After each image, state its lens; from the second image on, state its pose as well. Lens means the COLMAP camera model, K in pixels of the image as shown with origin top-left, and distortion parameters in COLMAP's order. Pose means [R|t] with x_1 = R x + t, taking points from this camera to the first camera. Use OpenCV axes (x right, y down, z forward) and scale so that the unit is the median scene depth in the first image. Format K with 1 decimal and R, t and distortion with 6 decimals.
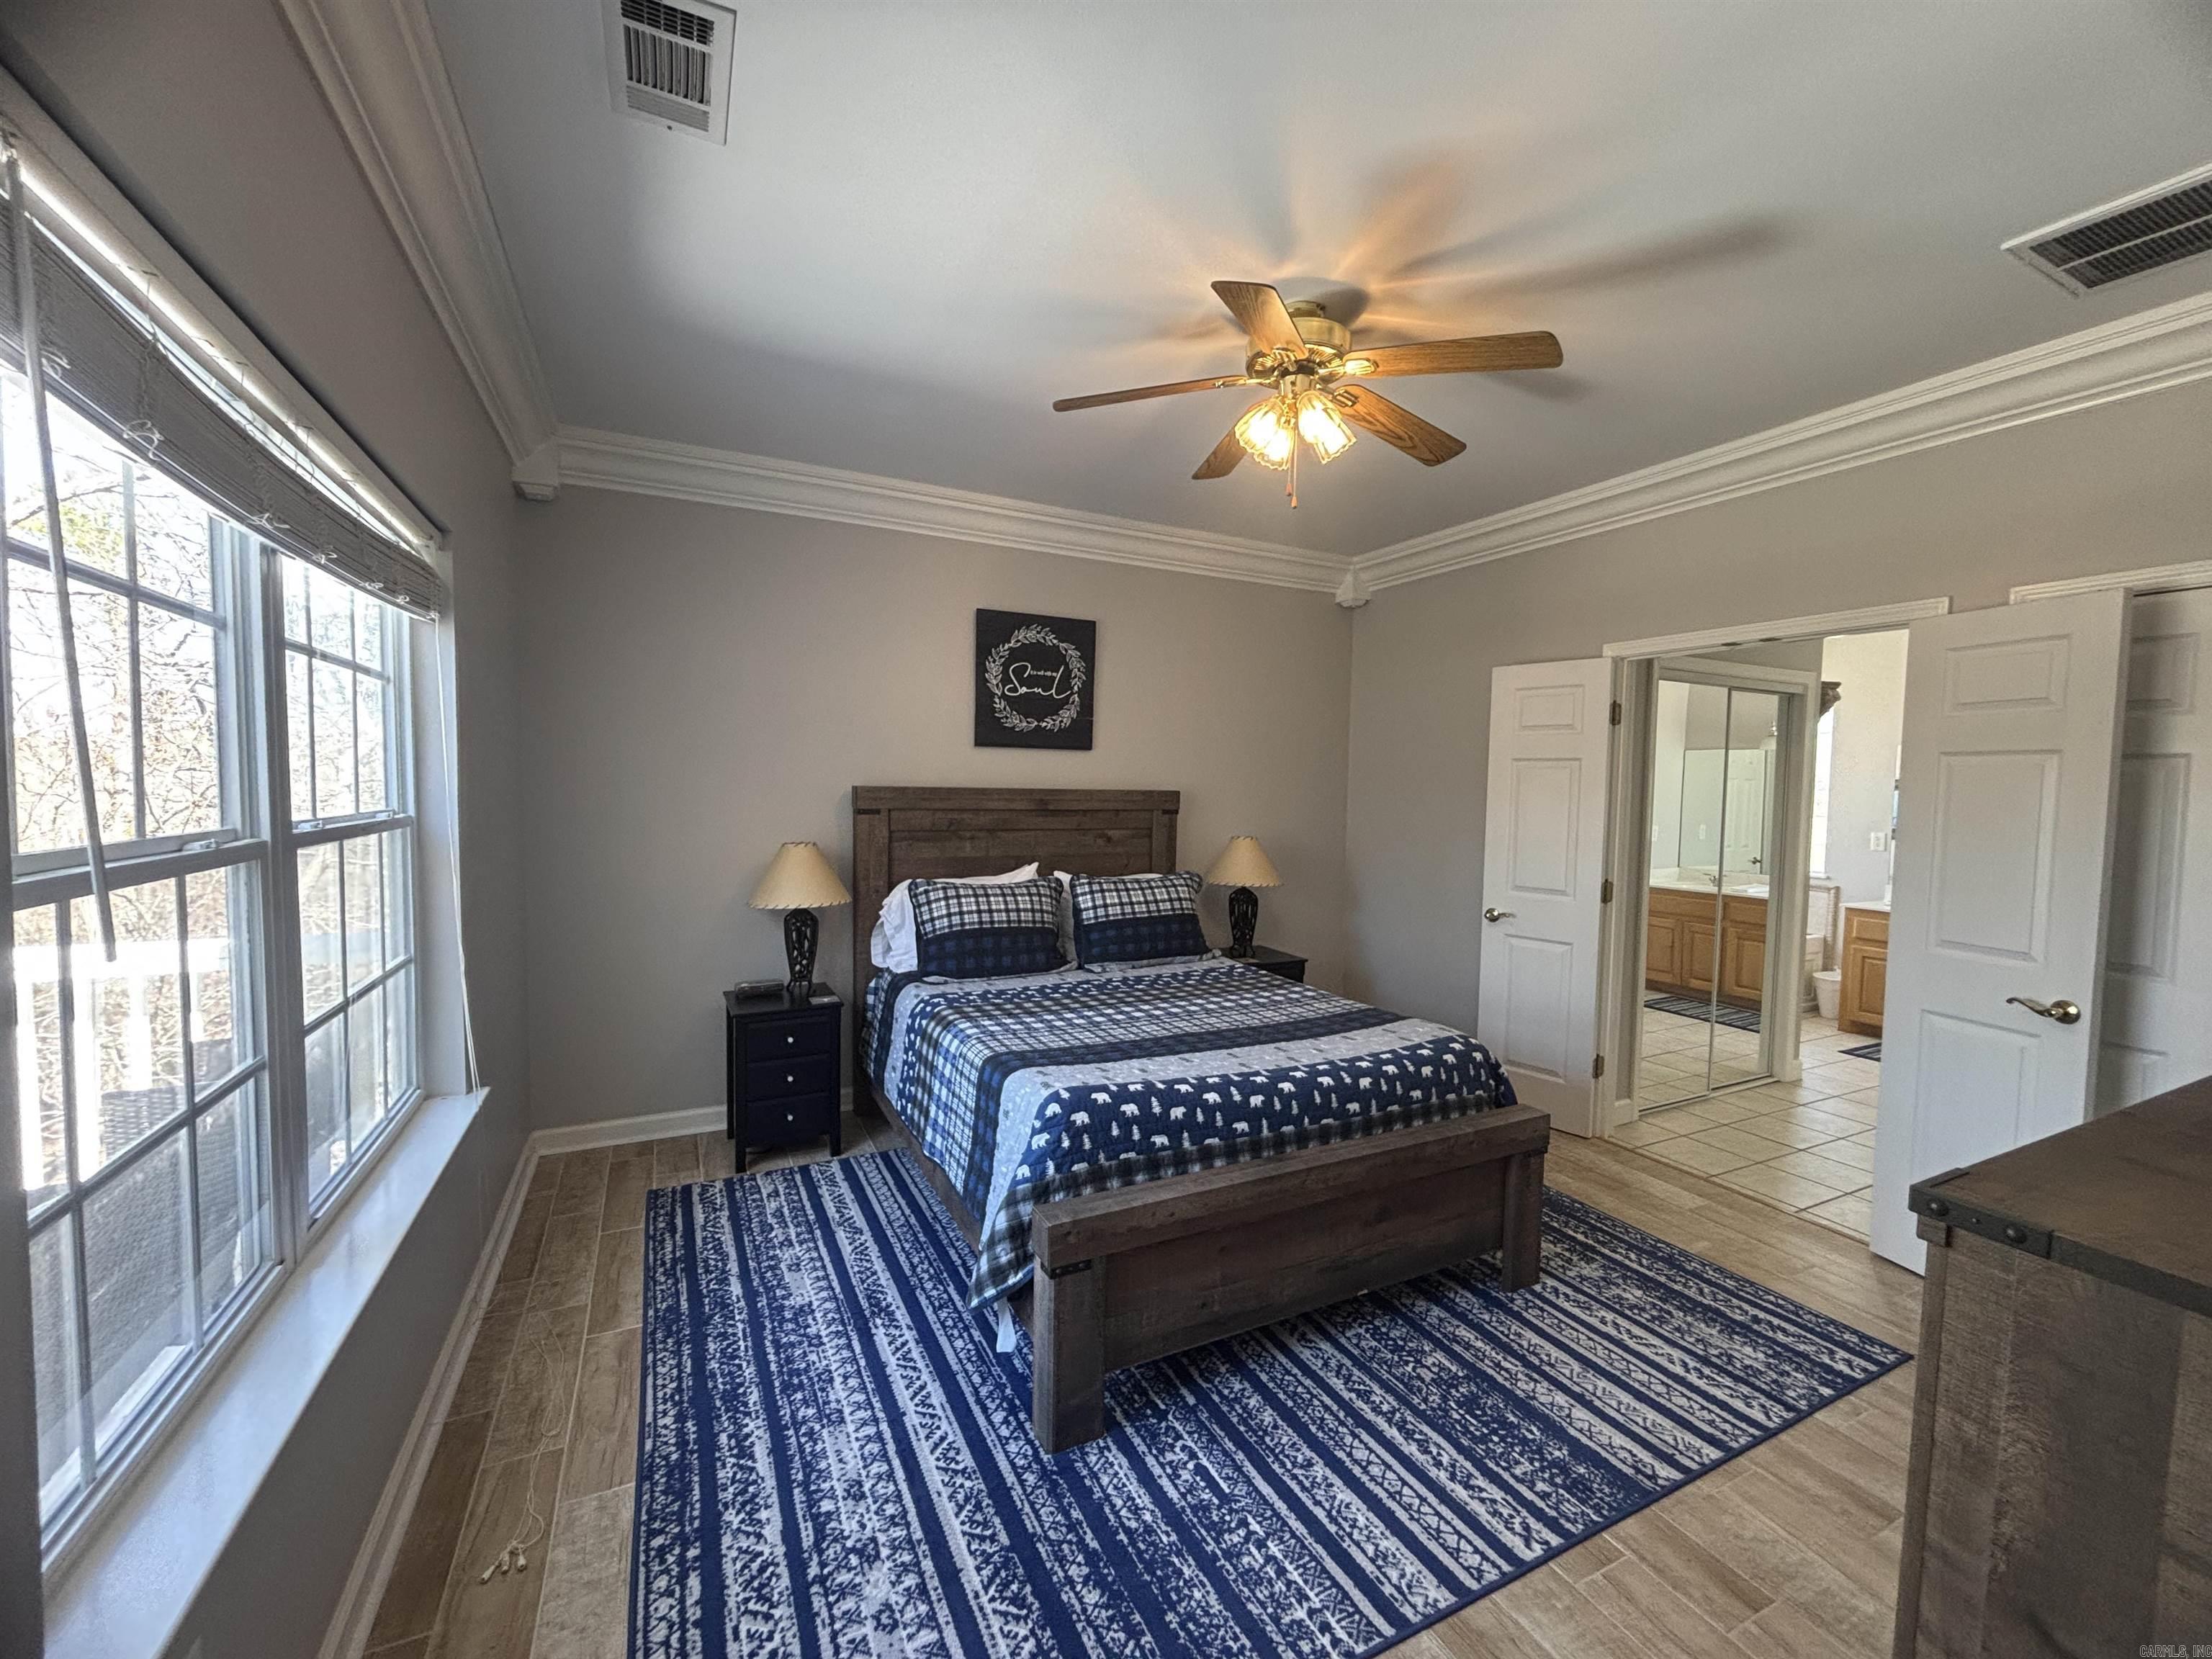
lens RADIAL K [[905.9, 0, 1107.2], [0, 905.9, 840.8], [0, 0, 1]] dist [0.006059, 0.001467]
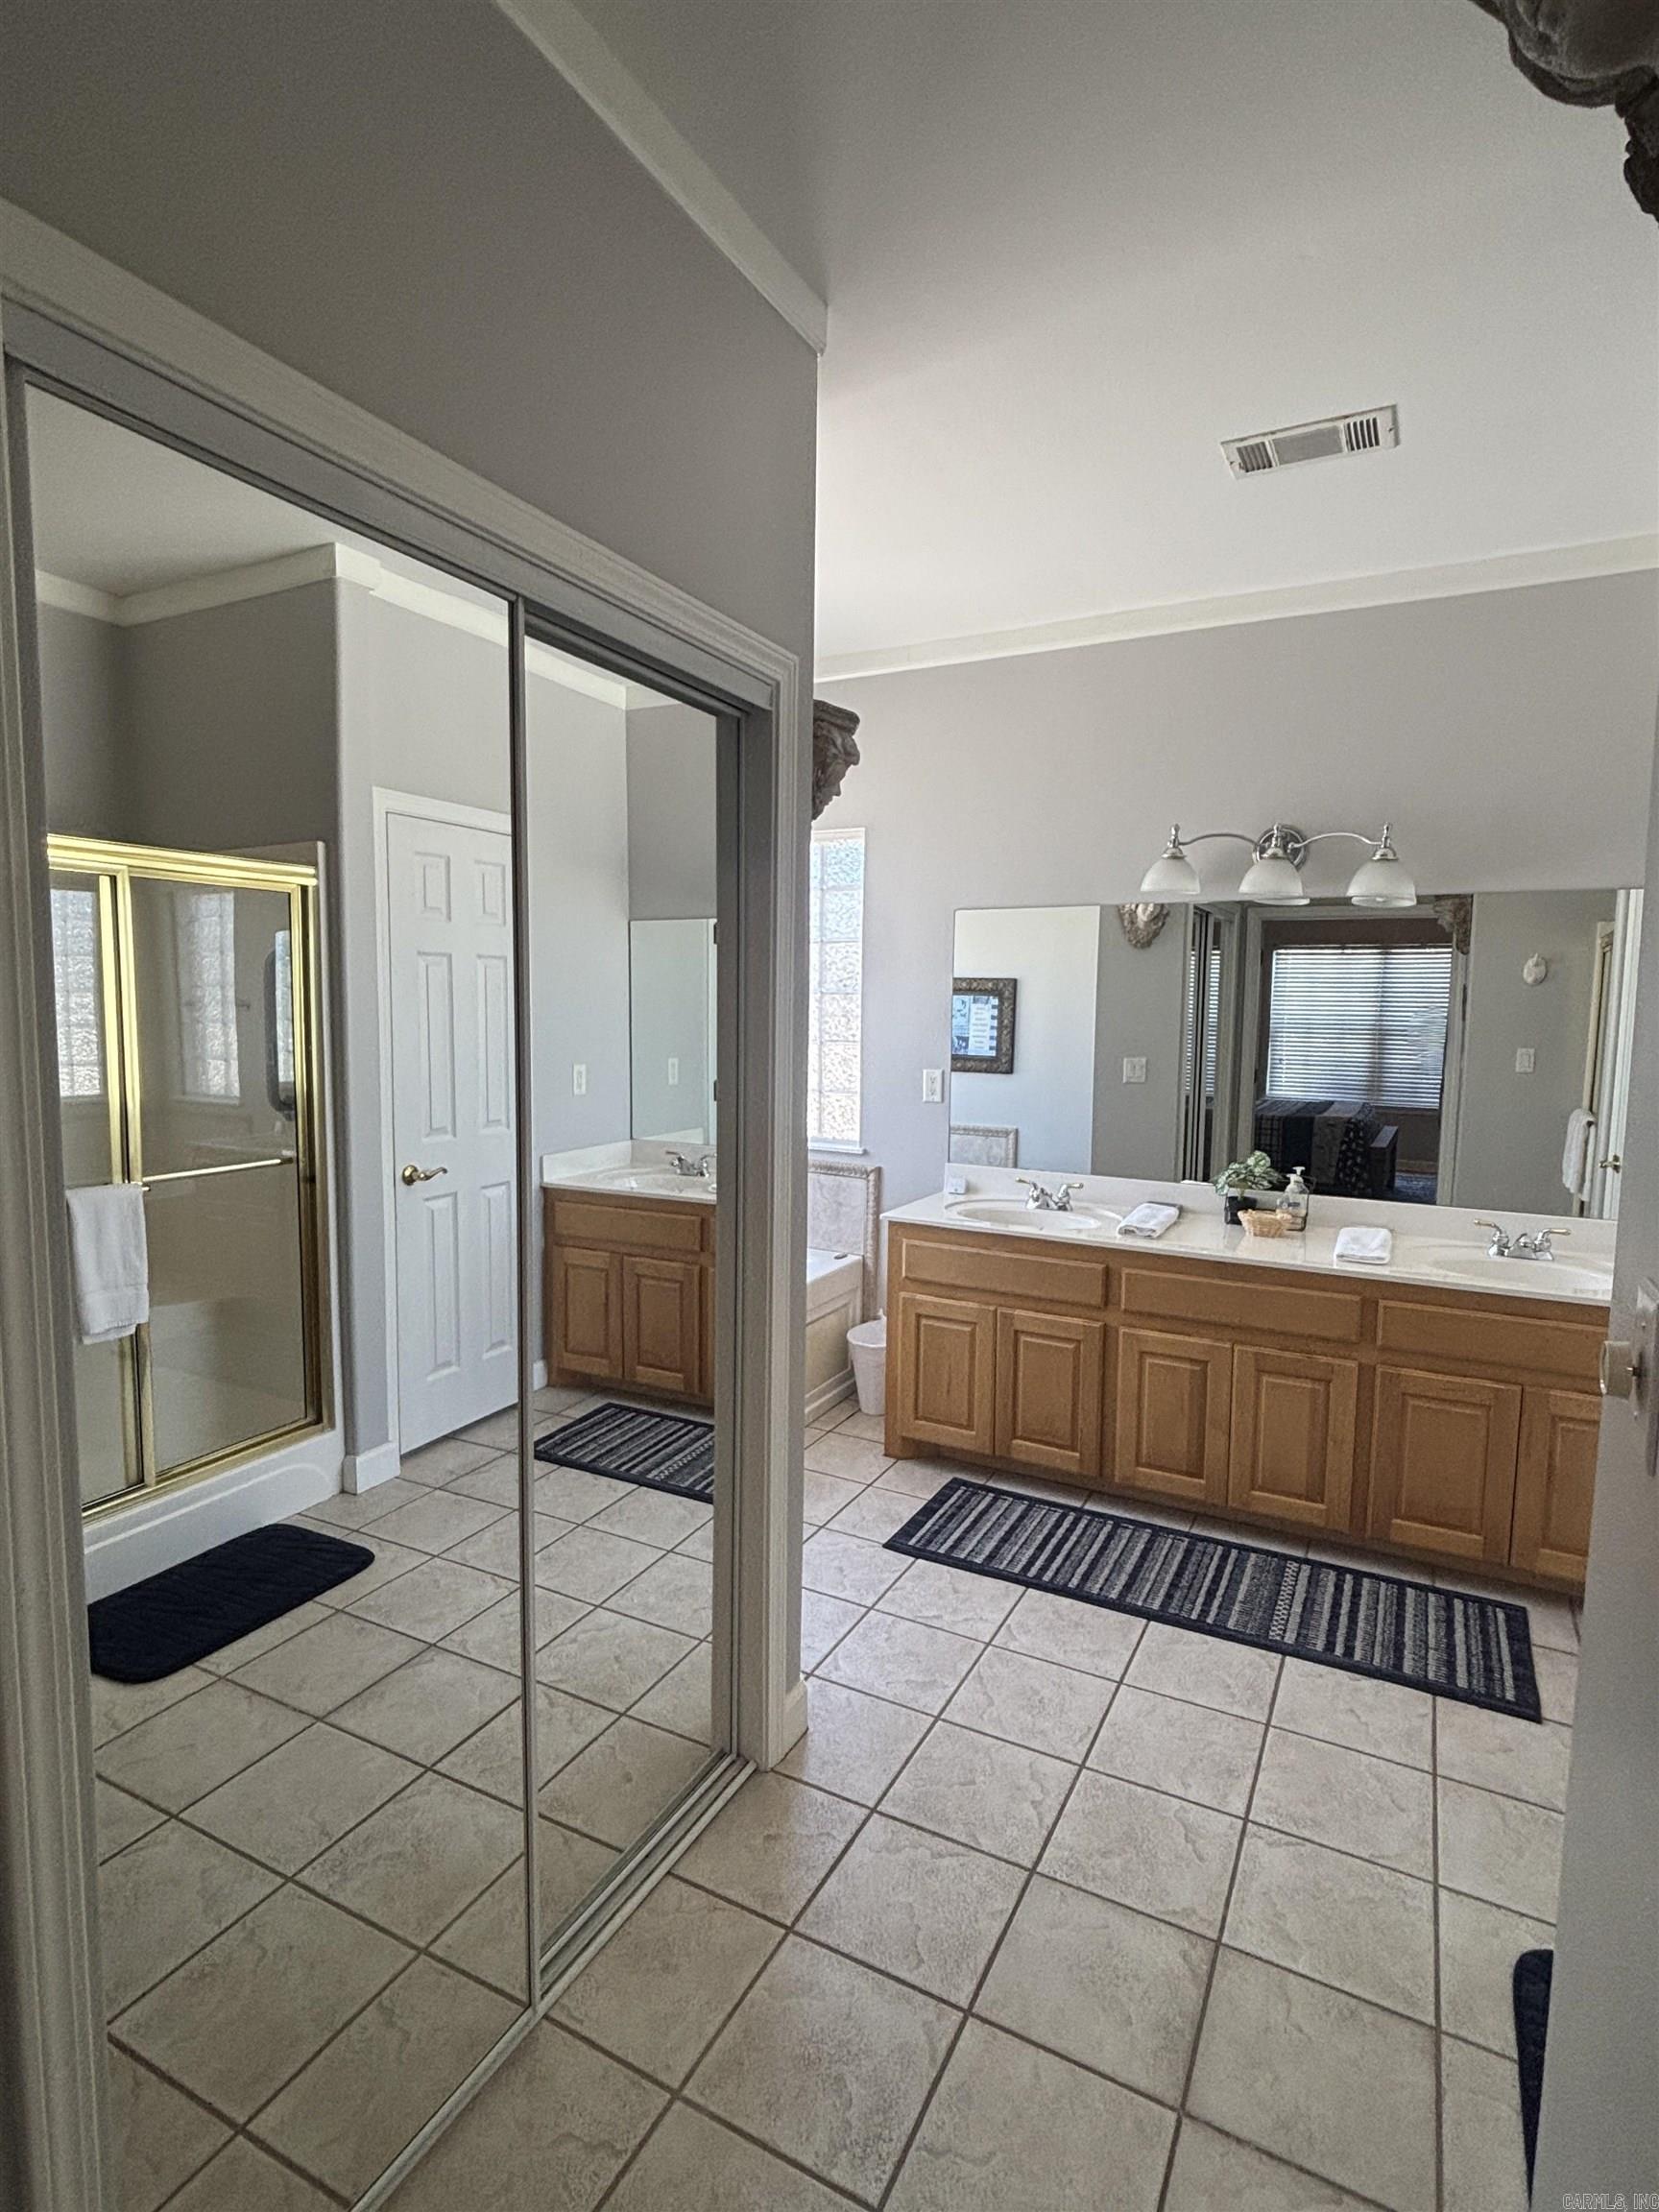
lens RADIAL K [[1118.1, 0, 832.9], [0, 1118.1, 1100.2], [0, 0, 1]] dist [0.000056, 0.003447]
pose [[0.813337, -0.057002, 0.578994, 0.409968], [0.026337, 0.997776, 0.061234, -0.031634], [-0.581196, -0.034555, 0.813029, 0.491388]]
